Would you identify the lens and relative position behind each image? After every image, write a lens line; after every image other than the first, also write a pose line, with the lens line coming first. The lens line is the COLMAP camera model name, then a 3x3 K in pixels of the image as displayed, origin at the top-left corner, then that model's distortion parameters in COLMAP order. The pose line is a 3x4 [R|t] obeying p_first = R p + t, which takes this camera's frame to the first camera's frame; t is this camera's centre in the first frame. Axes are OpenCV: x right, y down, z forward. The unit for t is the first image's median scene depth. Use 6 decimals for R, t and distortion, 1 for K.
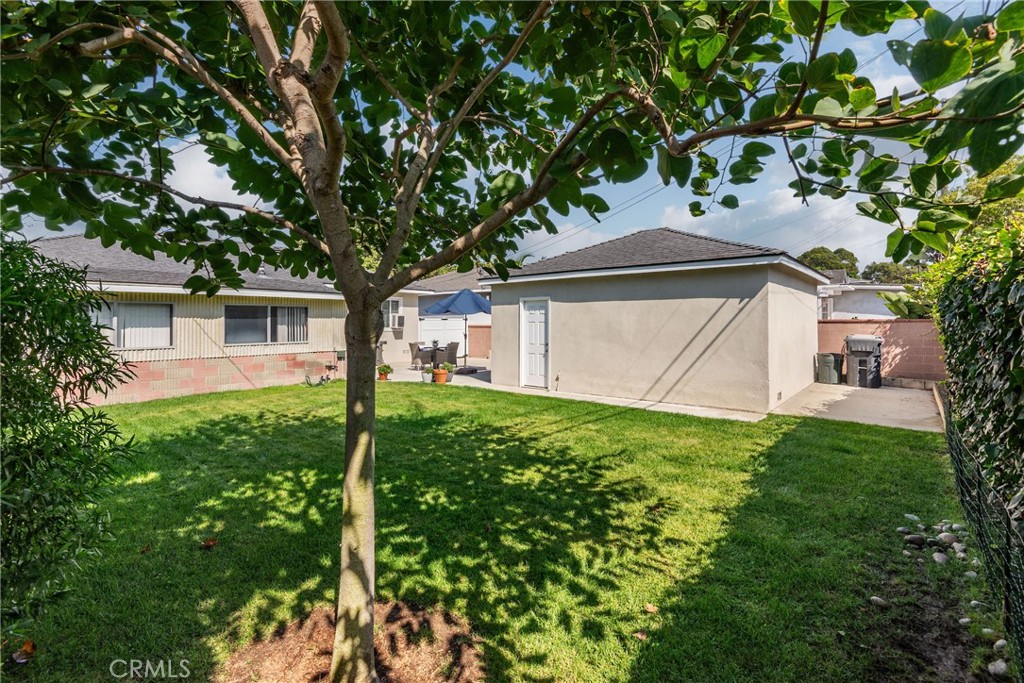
lens RADIAL K [[462.6, 0, 518.8], [0, 462.6, 317.1], [0, 0, 1]] dist [0.002446, -0.000107]
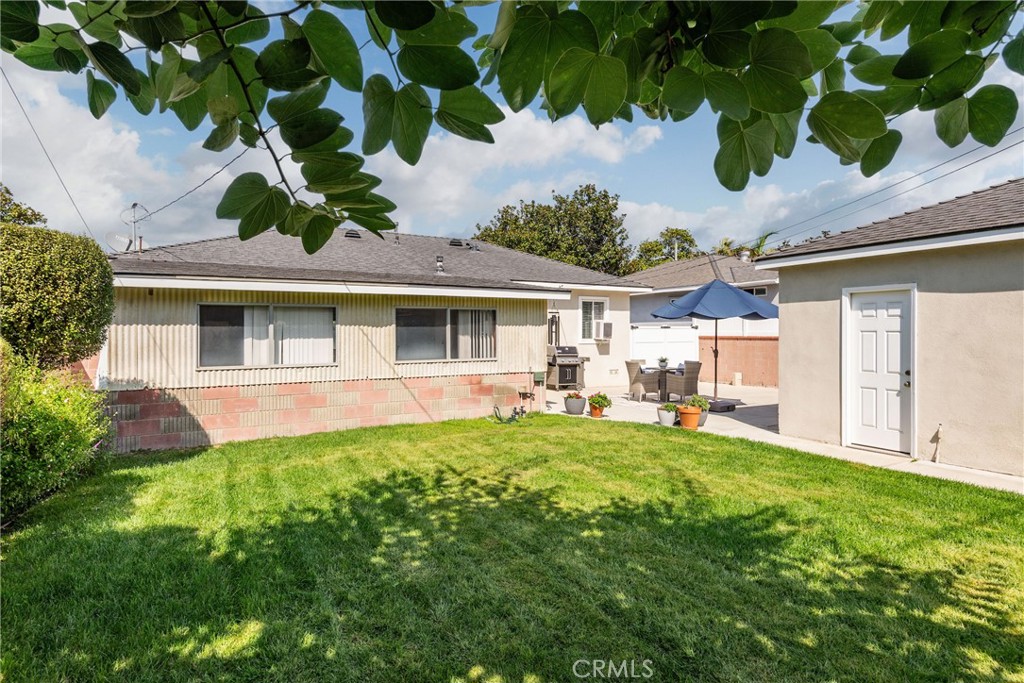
lens RADIAL K [[553.6, 0, 509.3], [0, 553.6, 329.8], [0, 0, 1]] dist [0.033372, -0.000095]
pose [[0.927976, -0.000771, -0.372640, -0.126243], [0.003704, 0.999968, 0.007156, 0.002774], [0.372623, -0.008021, 0.927948, 0.227353]]
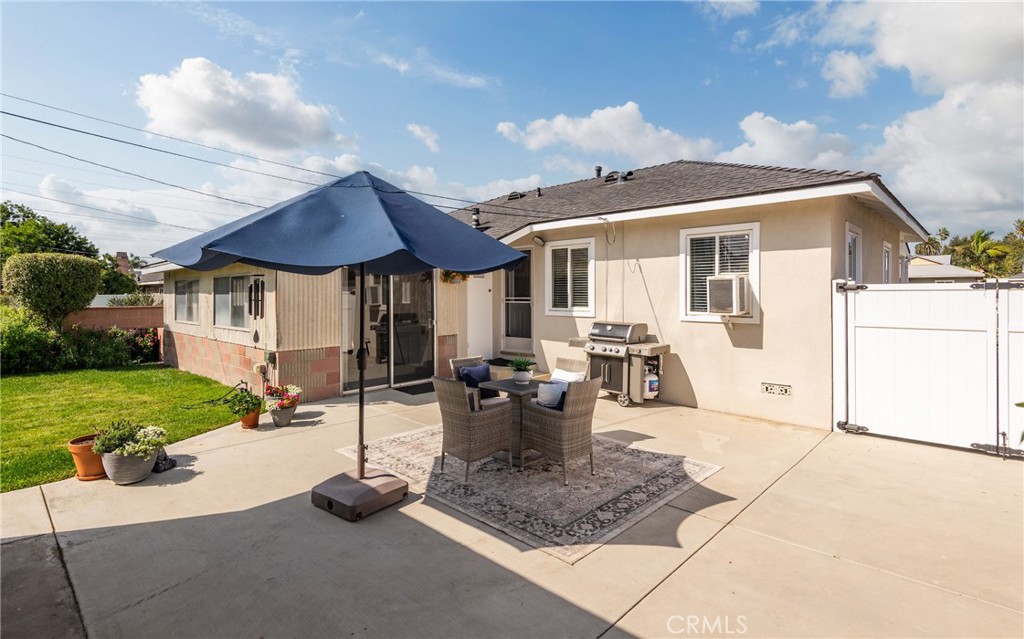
lens RADIAL K [[498.2, 0, 511.9], [0, 498.2, 291.6], [0, 0, 1]] dist [0.000515, -0.000593]
pose [[-0.074727, 0.001024, -0.997204, 0.214208], [0.015605, 0.999878, -0.000143, 0.006881], [0.997082, -0.015572, -0.074733, 1.505417]]
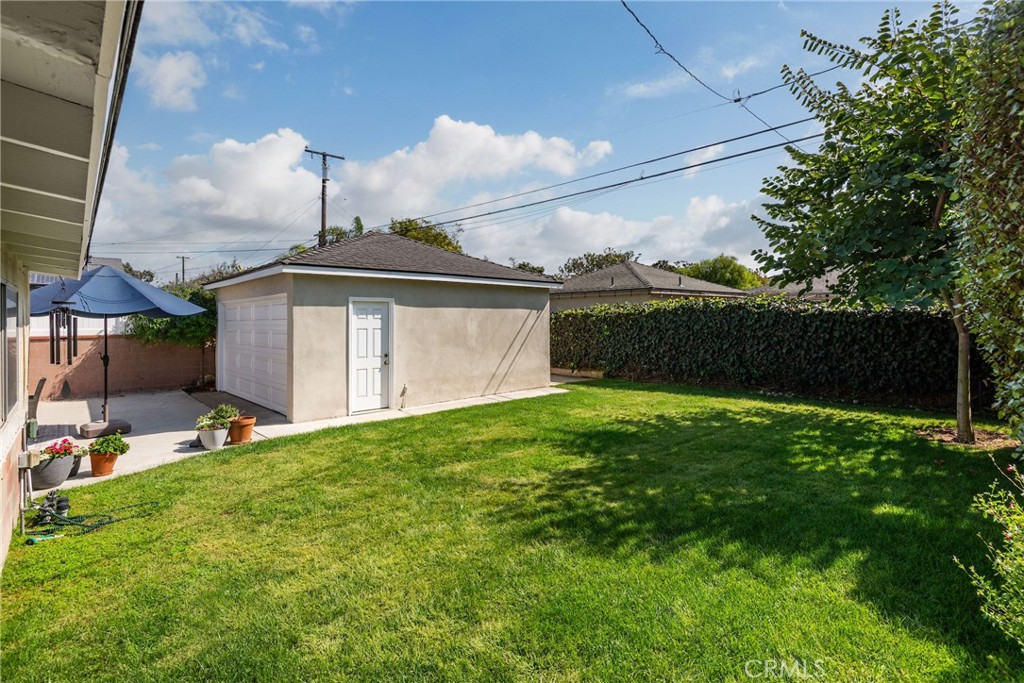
lens RADIAL K [[475.3, 0, 508.8], [0, 475.3, 320.6], [0, 0, 1]] dist [0.001006, -0.009432]
pose [[0.162227, 0.000270, 0.986753, -0.756416], [-0.003948, 0.999992, 0.000376, -0.005359], [-0.986746, -0.003957, 0.162227, 0.653770]]
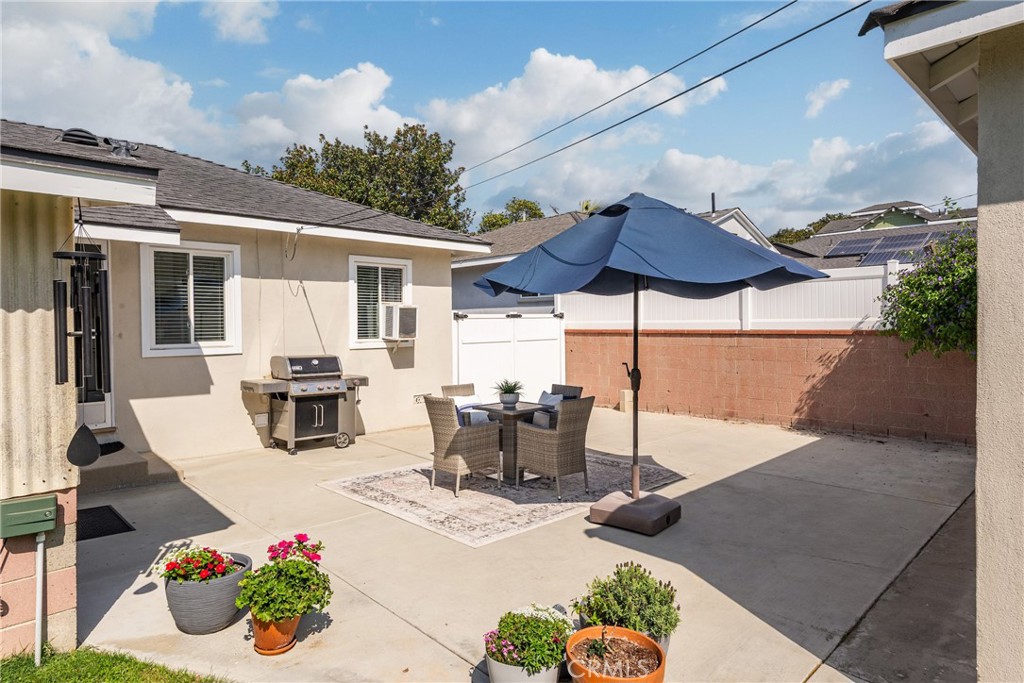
lens RADIAL K [[598.2, 0, 513.7], [0, 598.2, 329.5], [0, 0, 1]] dist [0.024872, -0.000227]
pose [[0.994318, -0.007414, -0.106193, -0.199911], [0.010023, 0.999660, 0.024053, 0.007246], [0.105979, -0.024981, 0.994055, 0.897022]]
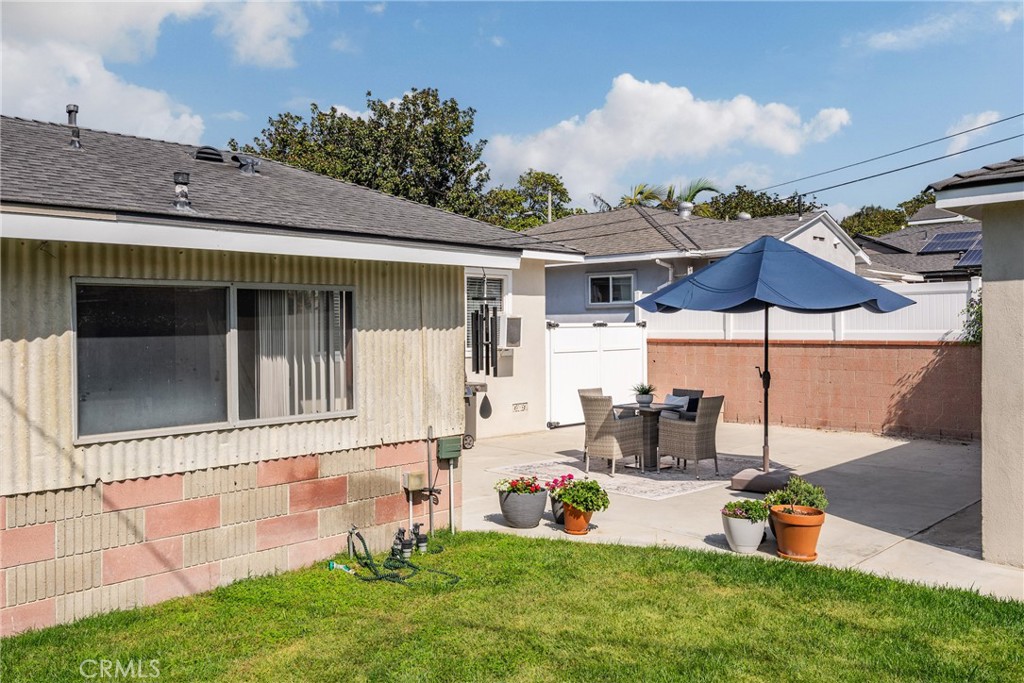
lens RADIAL K [[818.3, 0, 511.7], [0, 818.3, 327.7], [0, 0, 1]] dist [0.002344, 0.004603]
pose [[0.995608, -0.003951, -0.093541, -0.330585], [0.005255, 0.999892, 0.013696, -0.006153], [0.093476, -0.014128, 0.995521, 0.534921]]
